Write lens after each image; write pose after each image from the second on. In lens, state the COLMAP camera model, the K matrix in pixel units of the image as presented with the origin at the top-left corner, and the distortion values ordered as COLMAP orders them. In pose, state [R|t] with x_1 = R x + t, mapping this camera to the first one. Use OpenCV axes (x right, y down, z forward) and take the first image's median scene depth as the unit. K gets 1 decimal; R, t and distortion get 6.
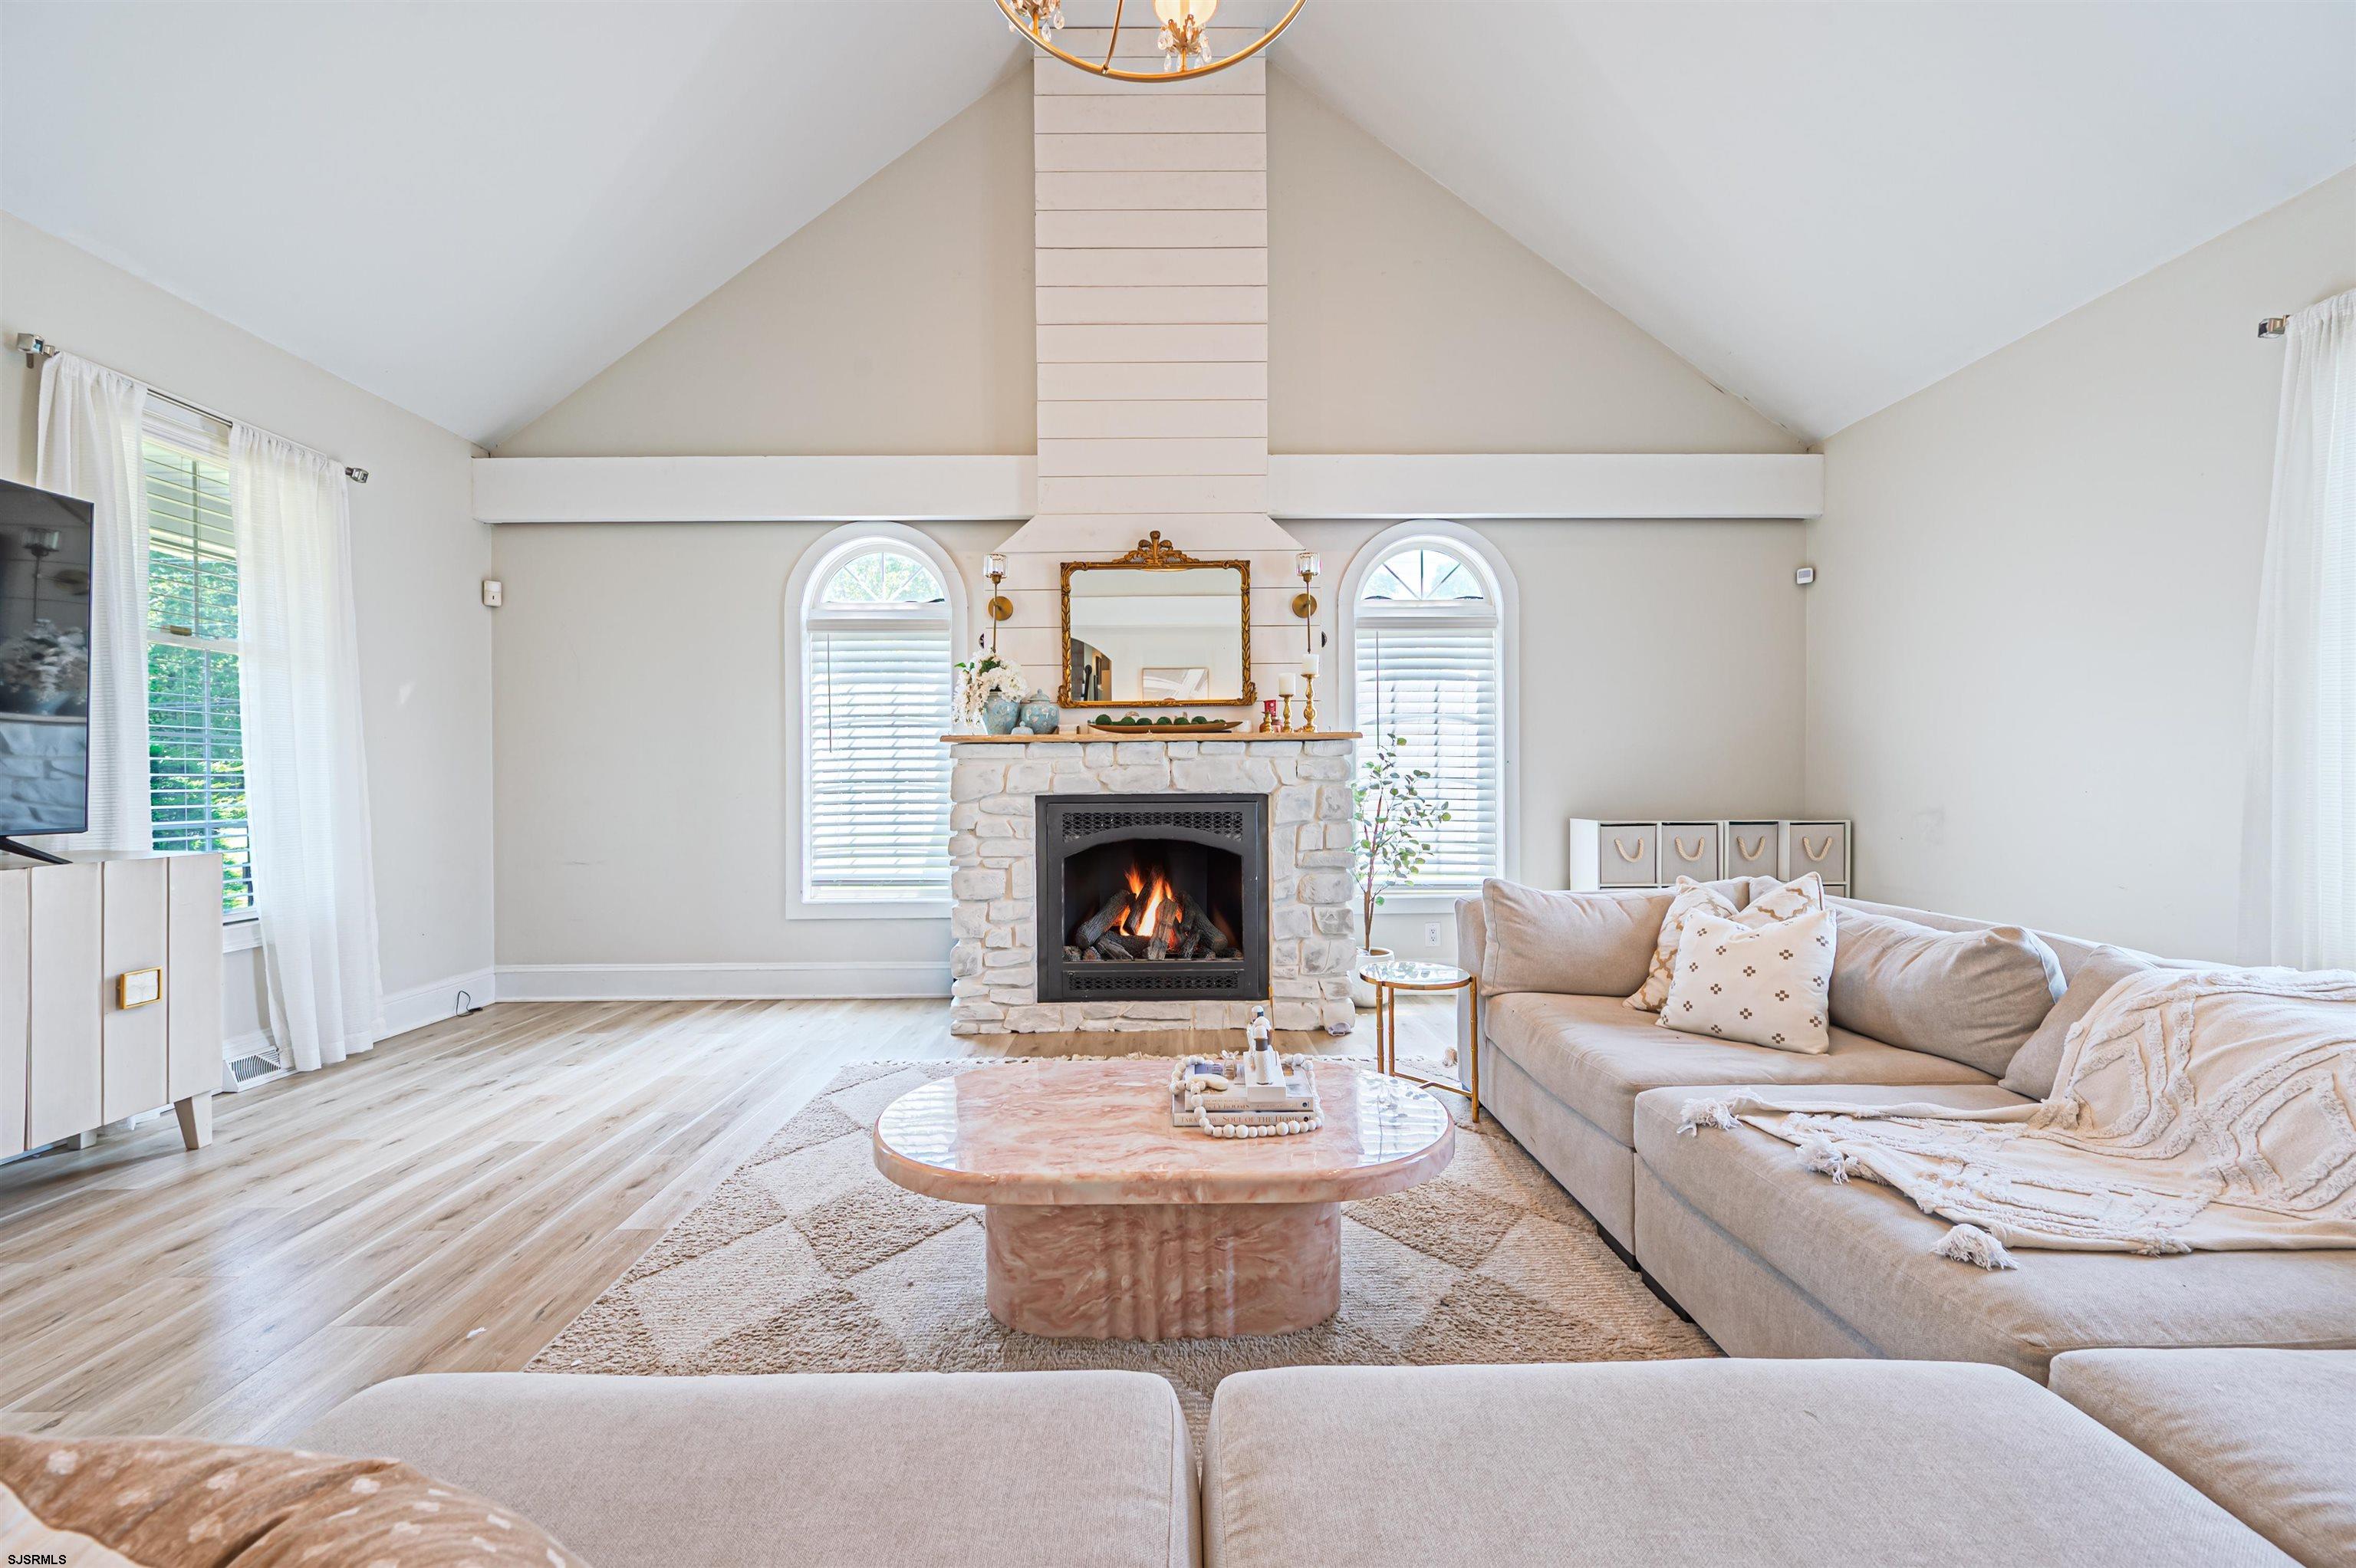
lens RADIAL K [[931.2, 0, 1173.5], [0, 931.2, 786.4], [0, 0, 1]] dist [0.001527, -0.000815]
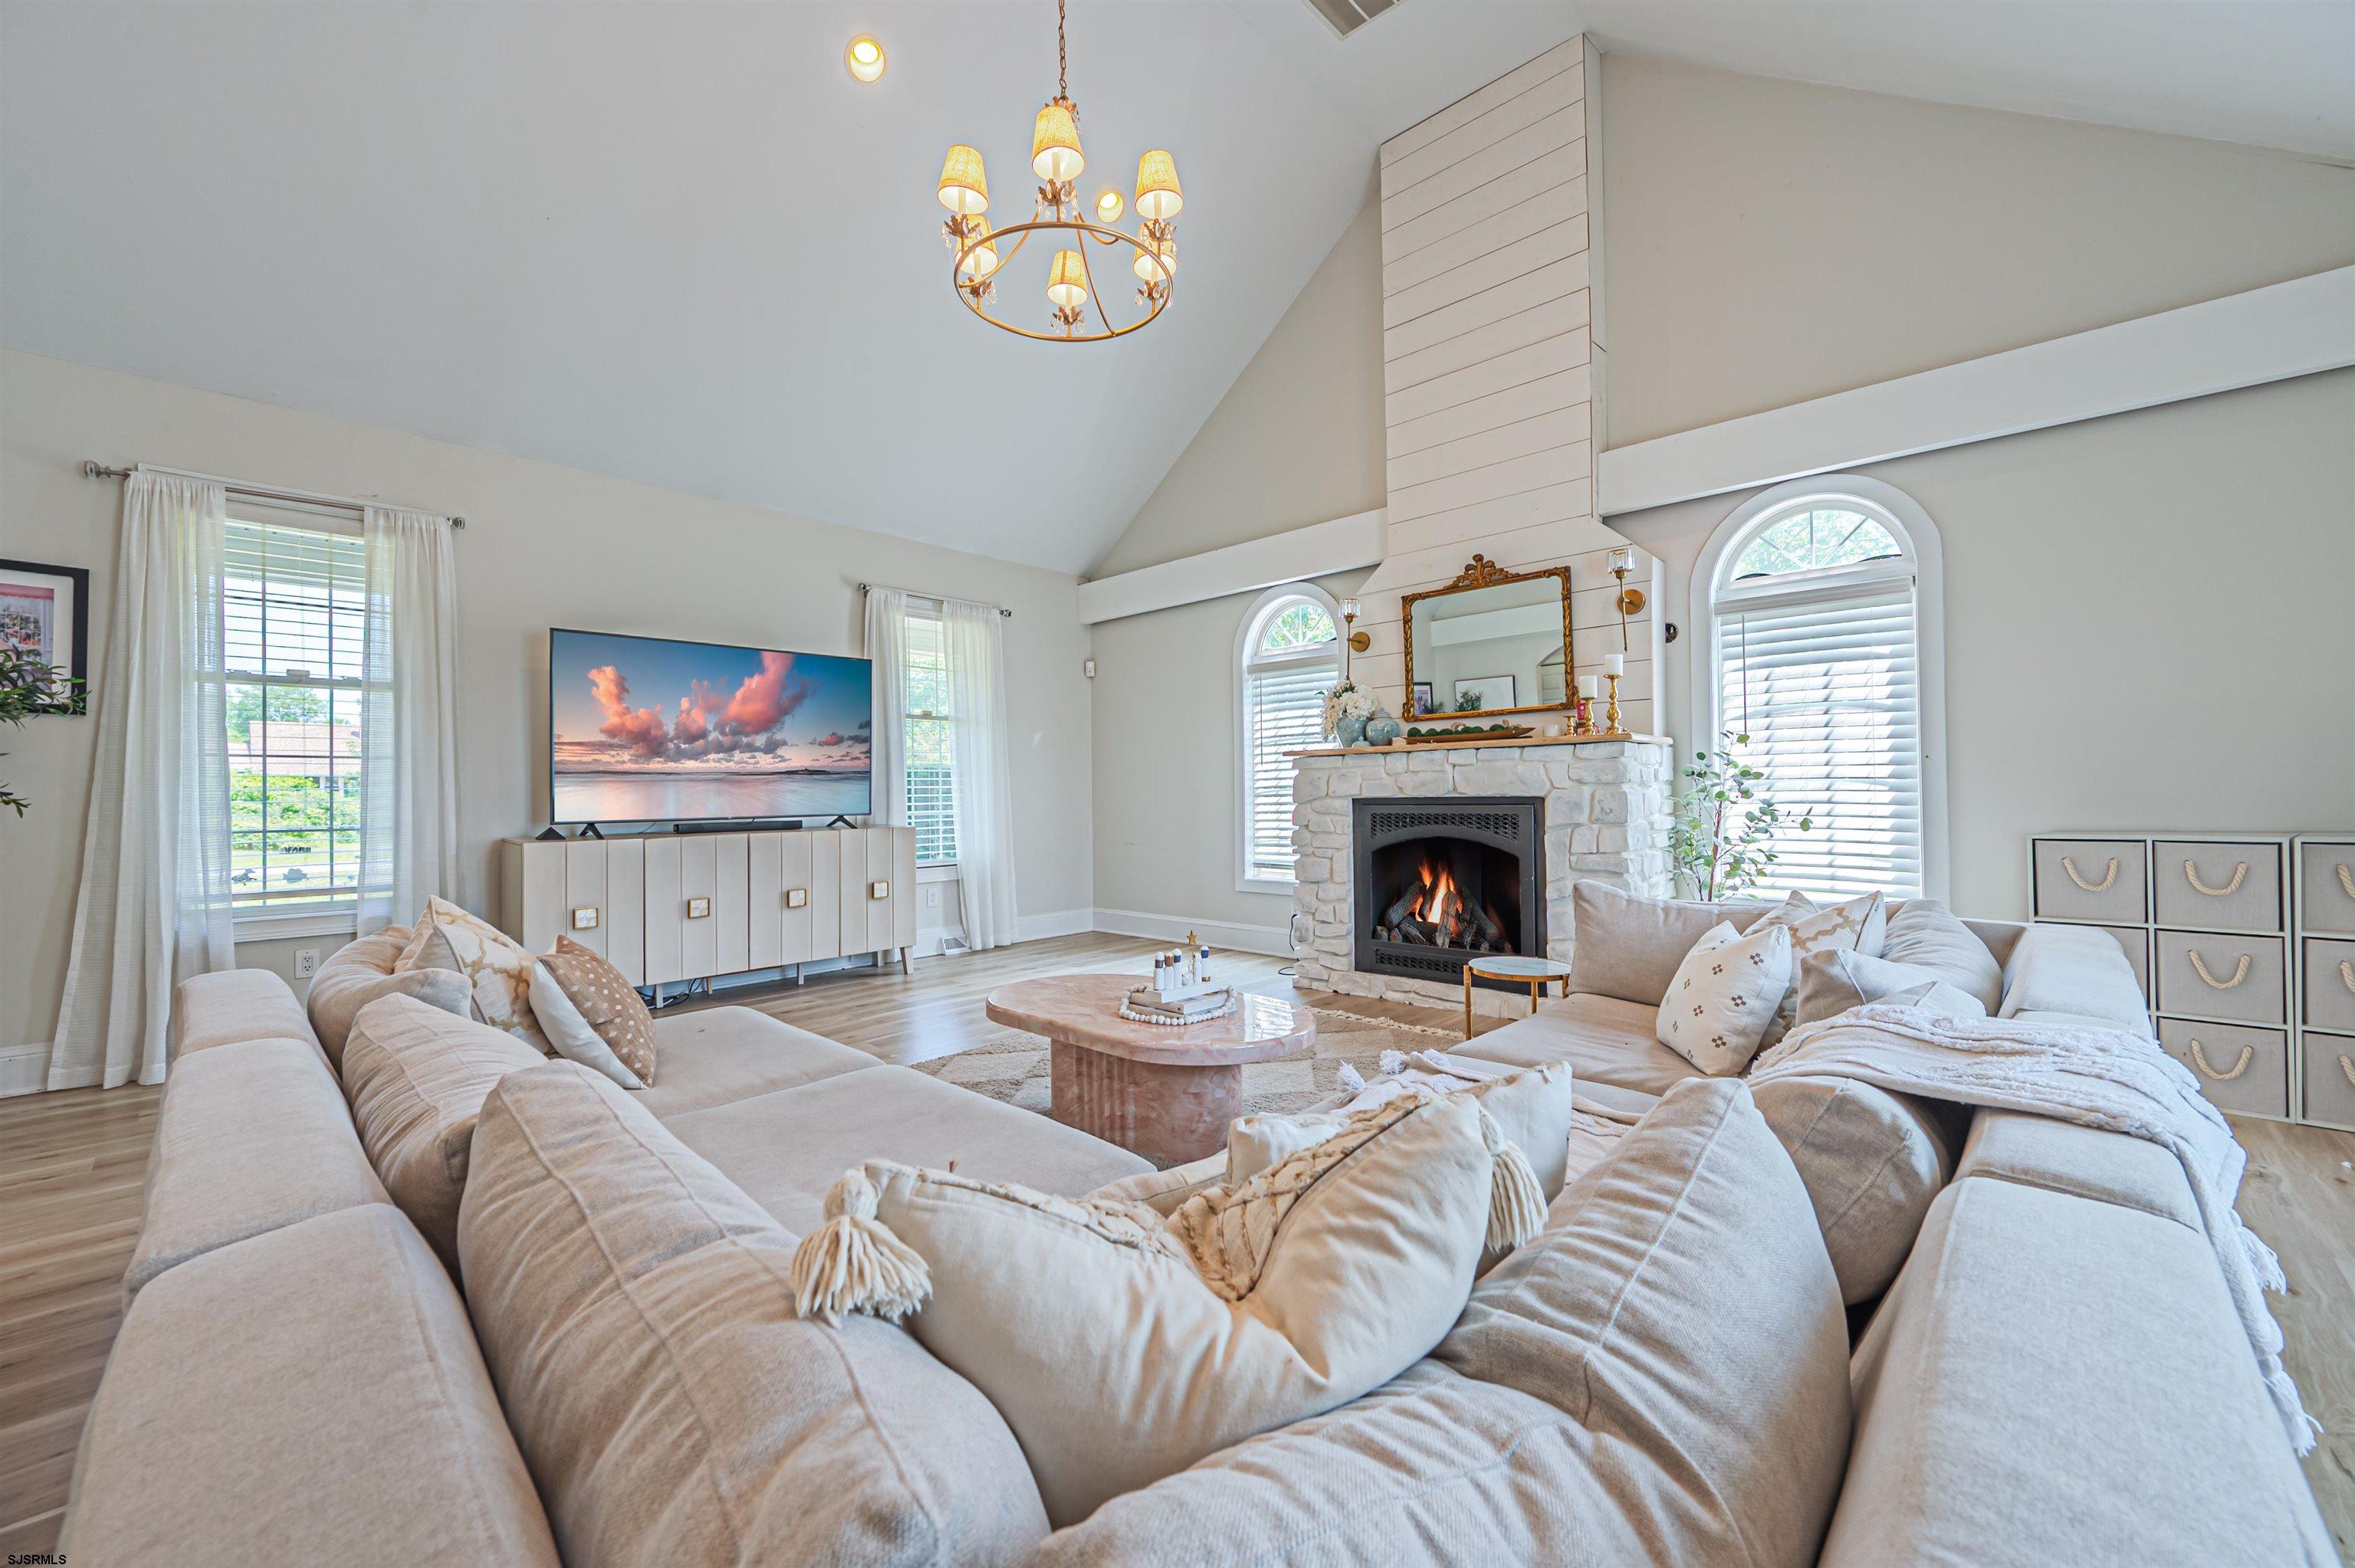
lens RADIAL K [[930.8, 0, 1173.6], [0, 930.8, 785.1], [0, 0, 1]] dist [0.001527, -0.000815]
pose [[0.717161, -0.009098, -0.696848, 0.517883], [0.005715, 0.999958, -0.007174, -0.000078], [0.696884, 0.001162, 0.717183, -0.025097]]
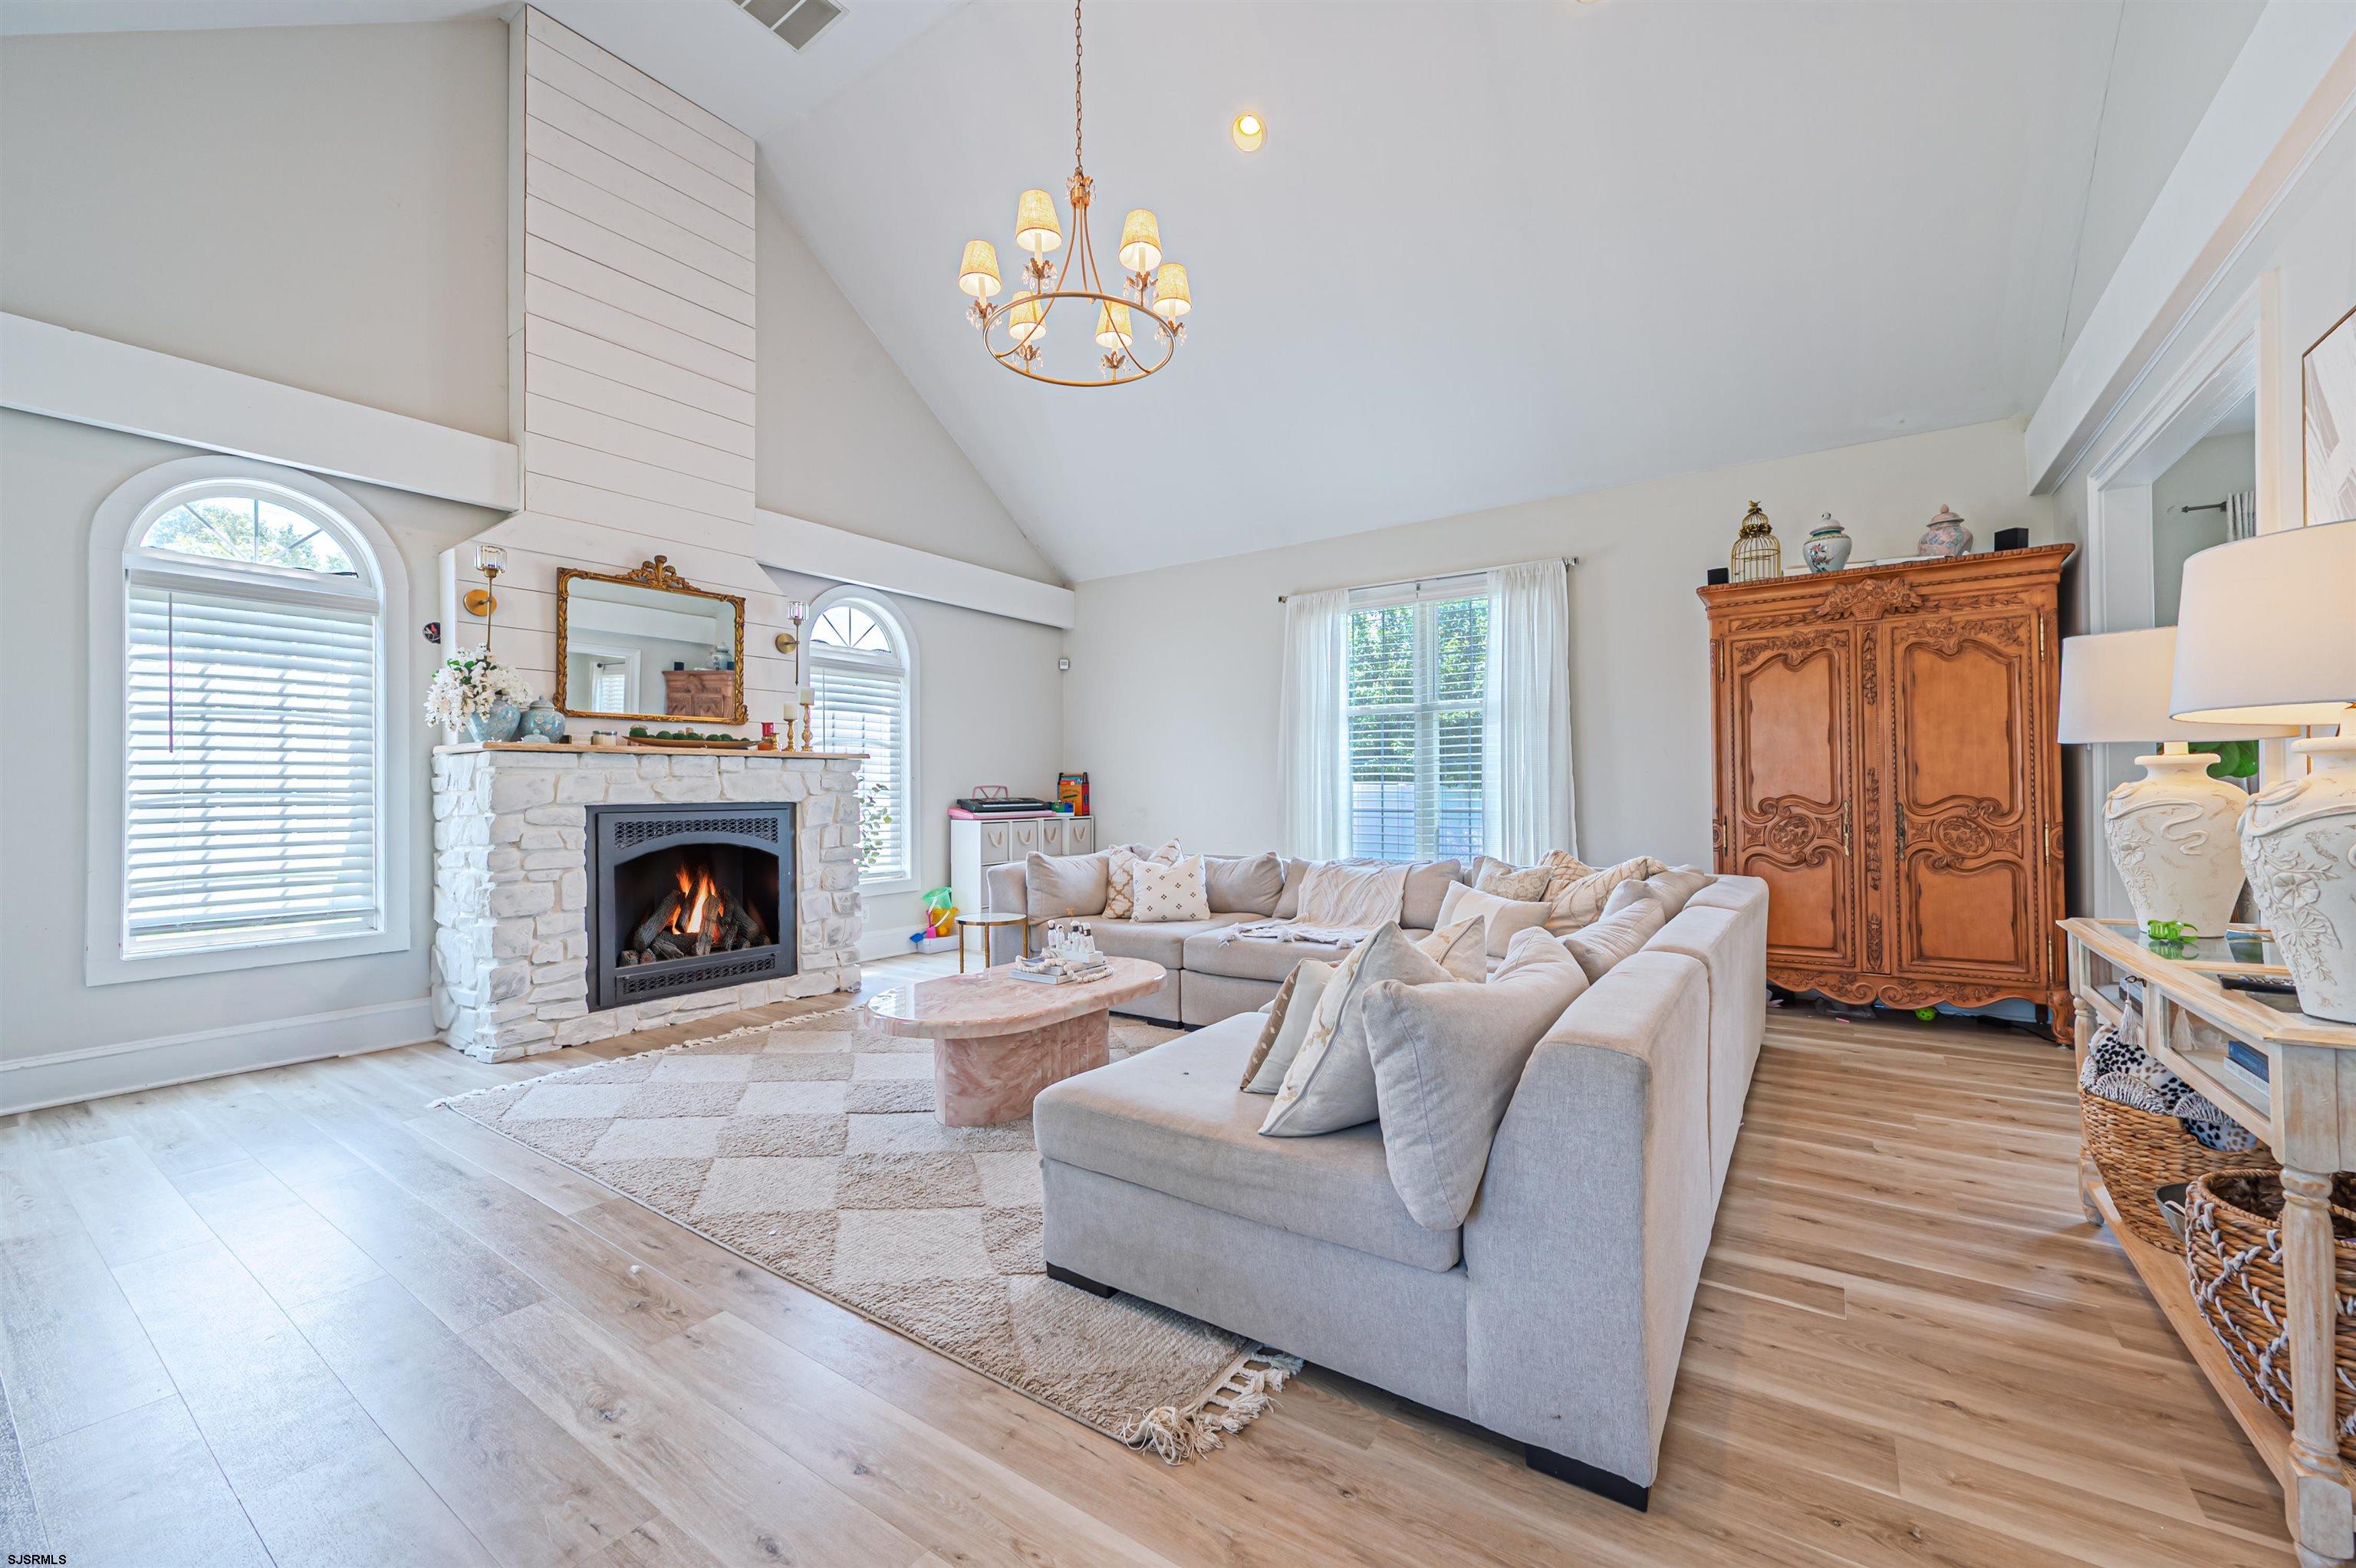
lens RADIAL K [[931.2, 0, 1176.6], [0, 931.2, 787.2], [0, 0, 1]] dist [0.001527, -0.000815]
pose [[0.581041, 0.006078, 0.813852, -0.583098], [0.006282, 0.999909, -0.011952, 0.005959], [-0.813850, 0.012058, 0.580949, -0.095812]]
